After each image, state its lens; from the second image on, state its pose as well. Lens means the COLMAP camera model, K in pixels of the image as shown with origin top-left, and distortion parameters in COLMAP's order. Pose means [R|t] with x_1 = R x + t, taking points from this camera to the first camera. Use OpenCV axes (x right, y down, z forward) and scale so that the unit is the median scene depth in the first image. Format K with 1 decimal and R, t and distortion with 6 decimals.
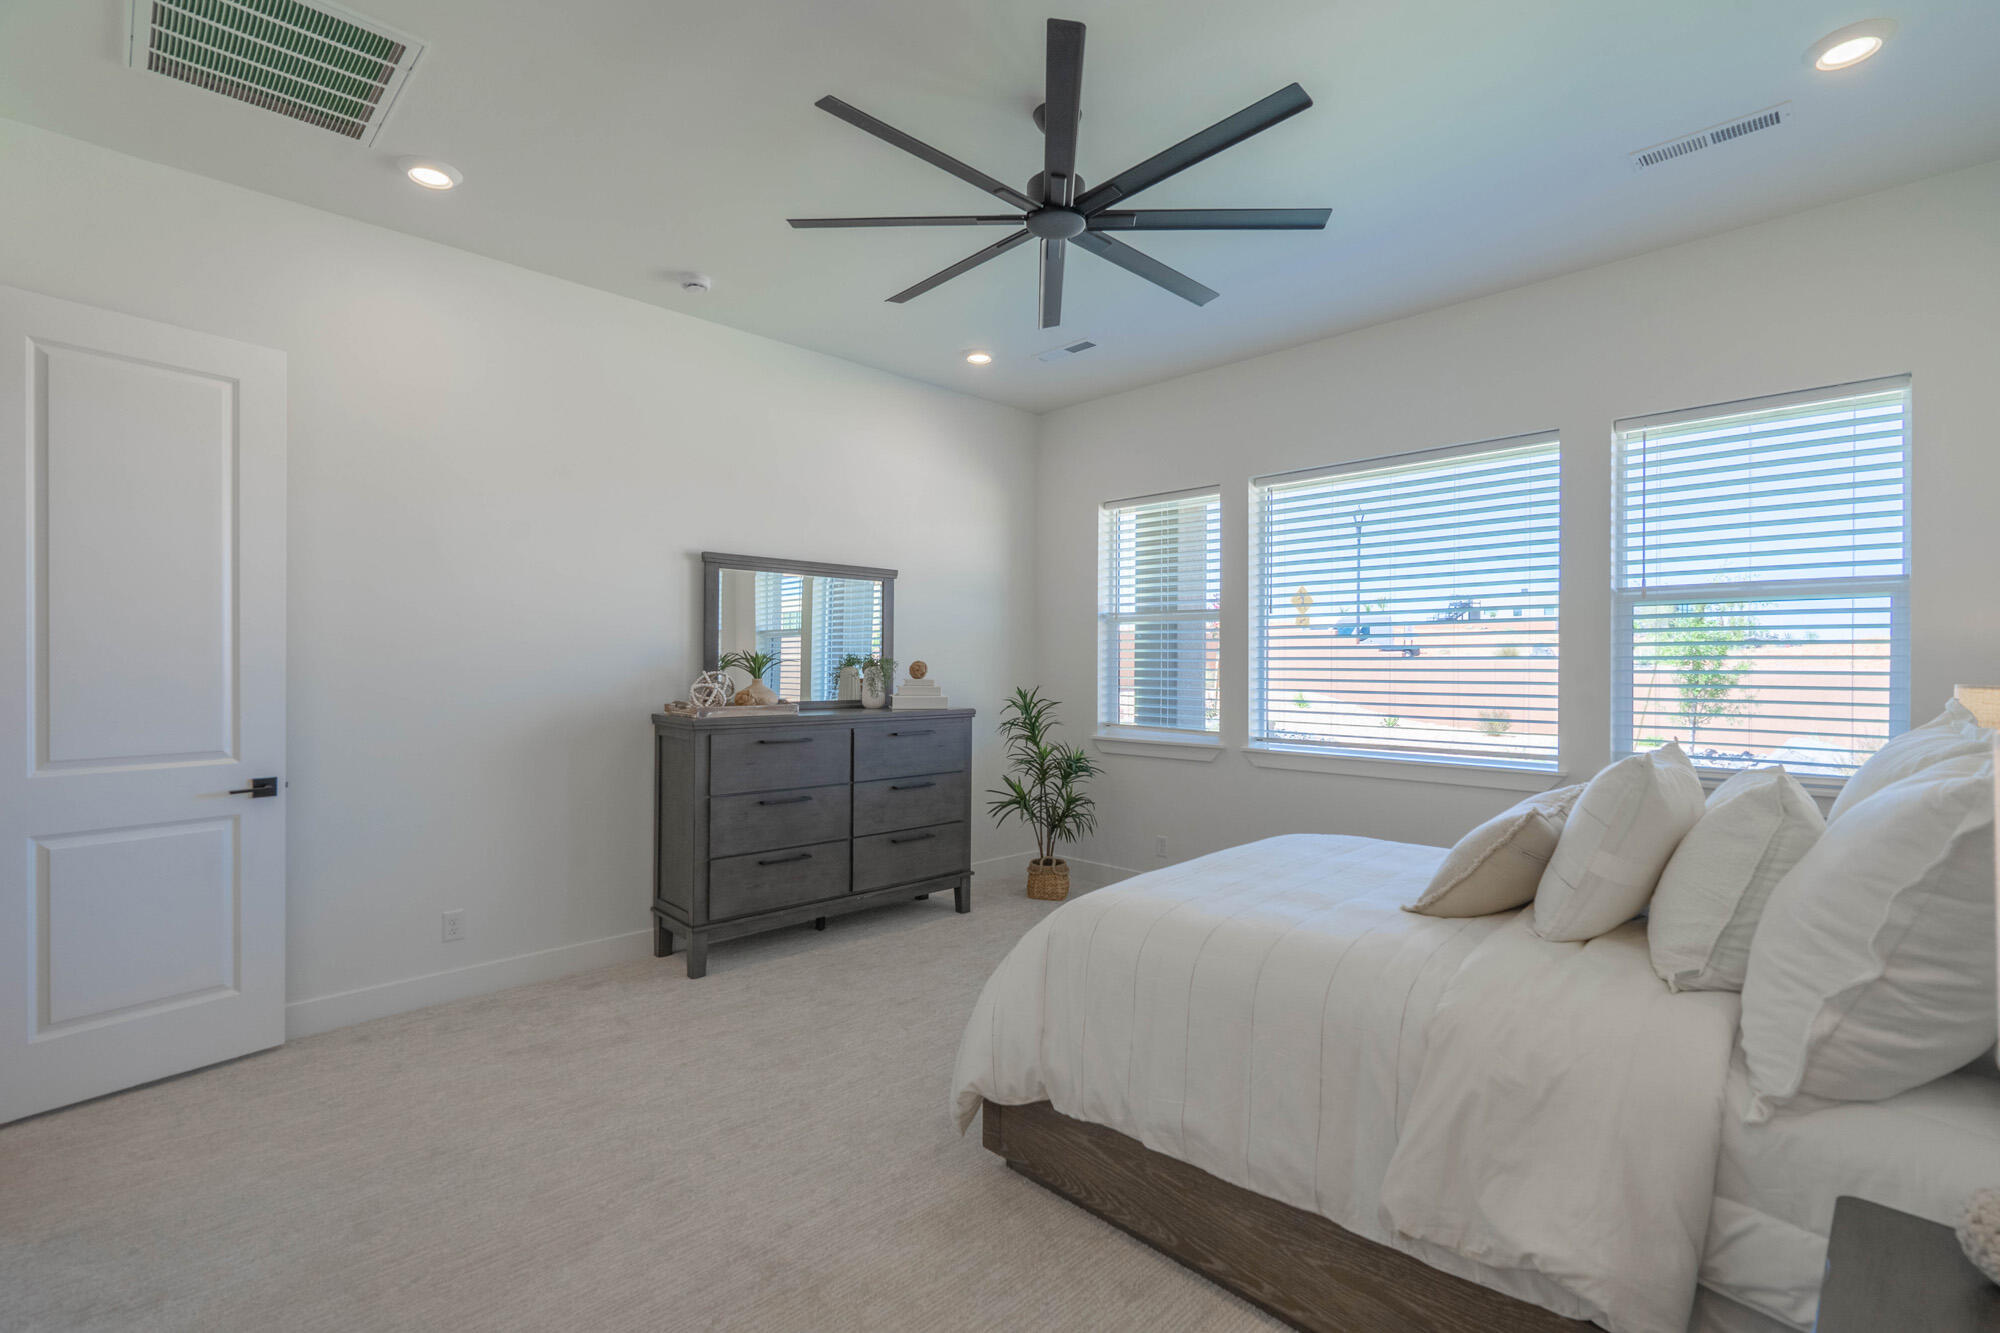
lens RADIAL K [[916.7, 0, 1002.5], [0, 916.7, 664.1], [0, 0, 1]] dist [-0.003884, 0.000303]
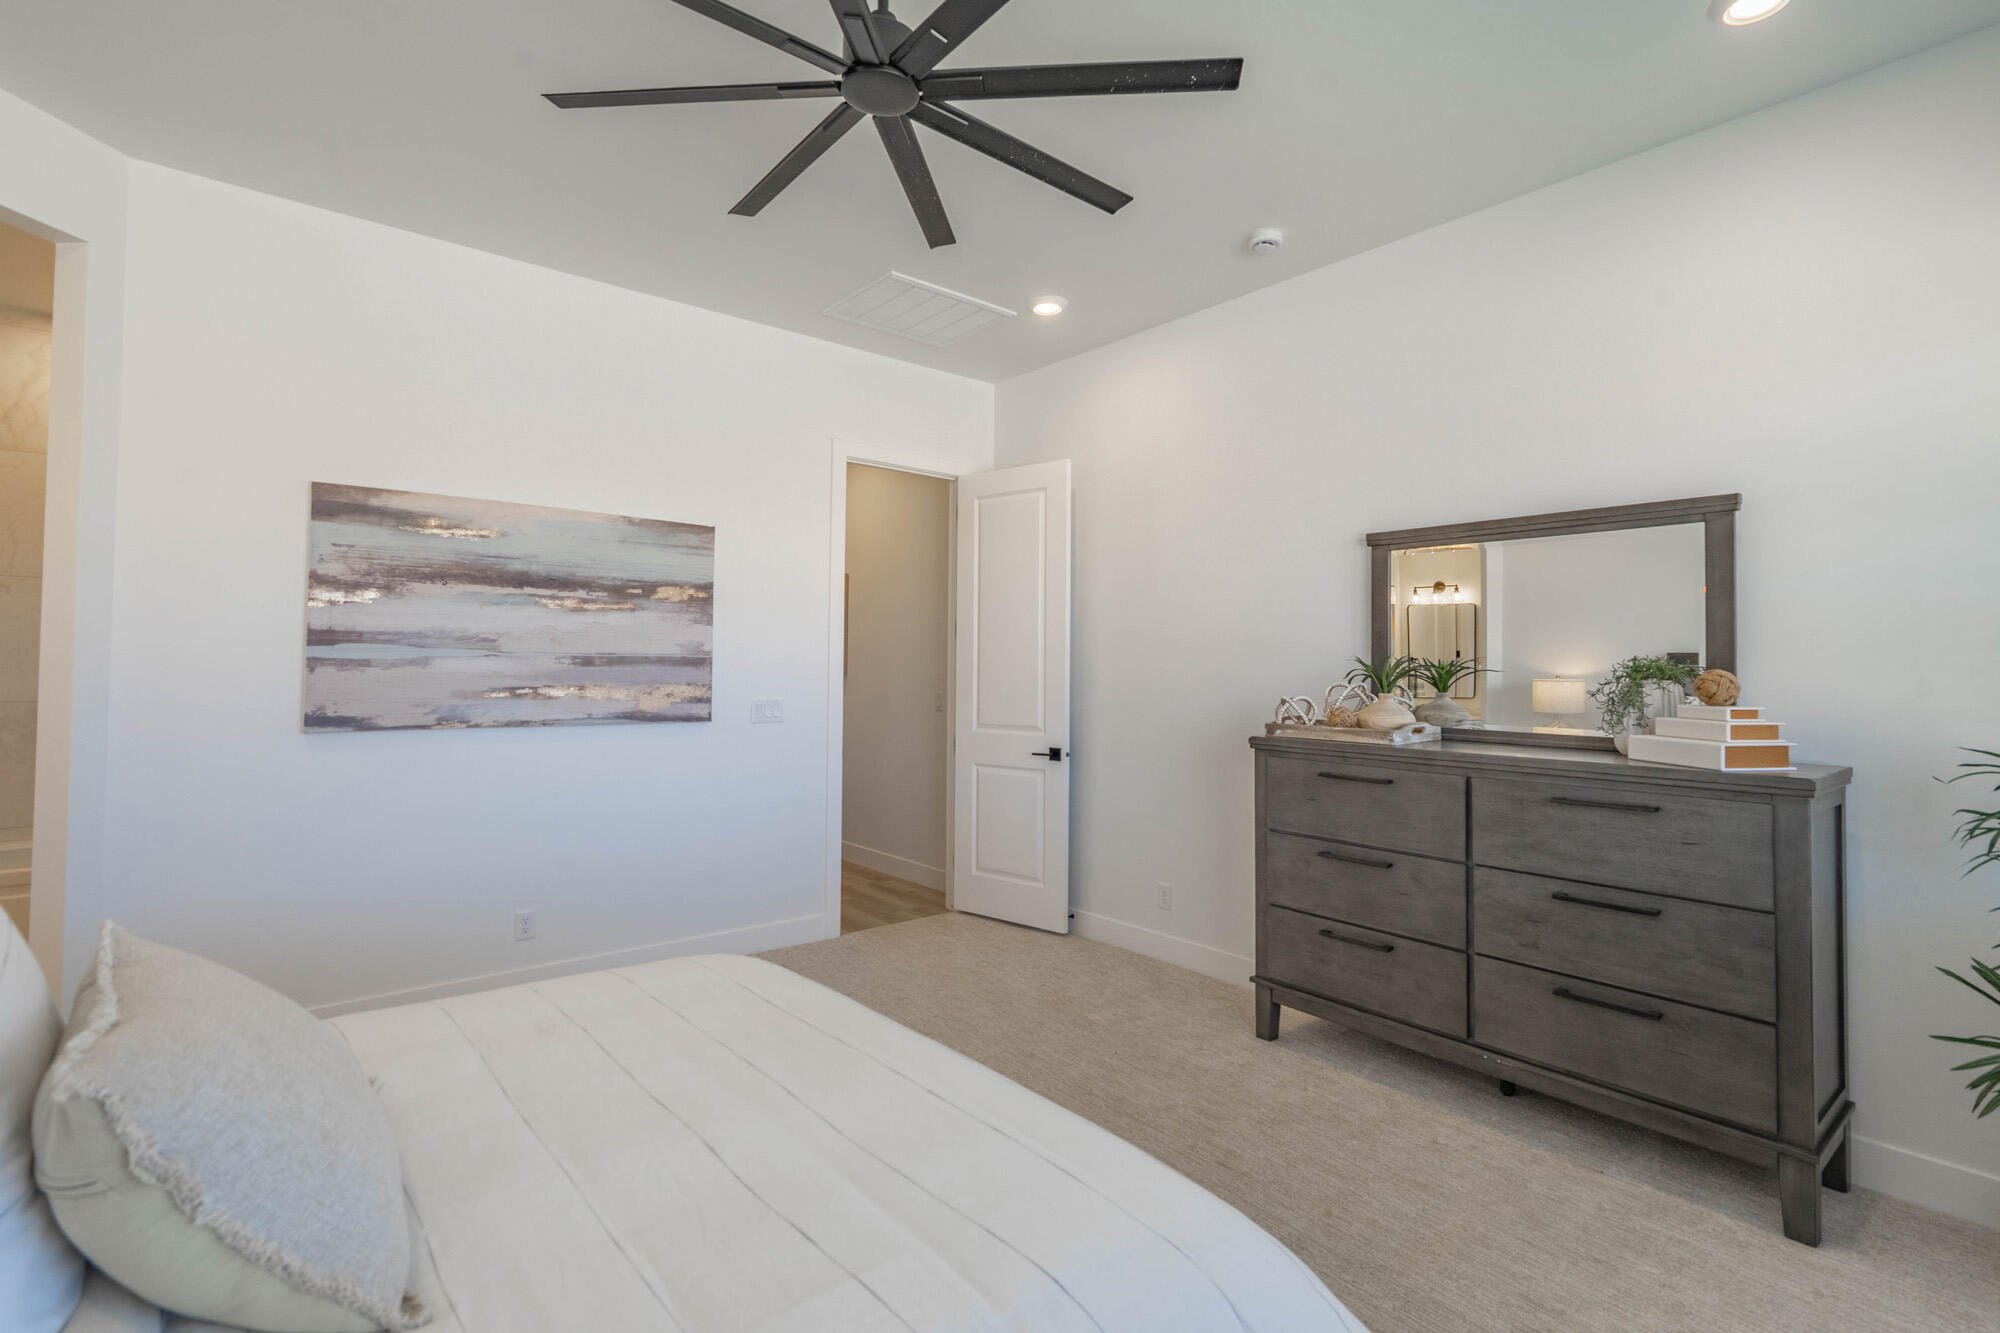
lens RADIAL K [[923.0, 0, 1001.1], [0, 923.0, 644.2], [0, 0, 1]] dist [-0.000449, 0.000143]
pose [[-0.081048, -0.027278, -0.996337, 0.501553], [-0.005795, 0.999621, -0.026896, -0.002722], [0.996693, 0.003594, -0.081175, 0.733150]]
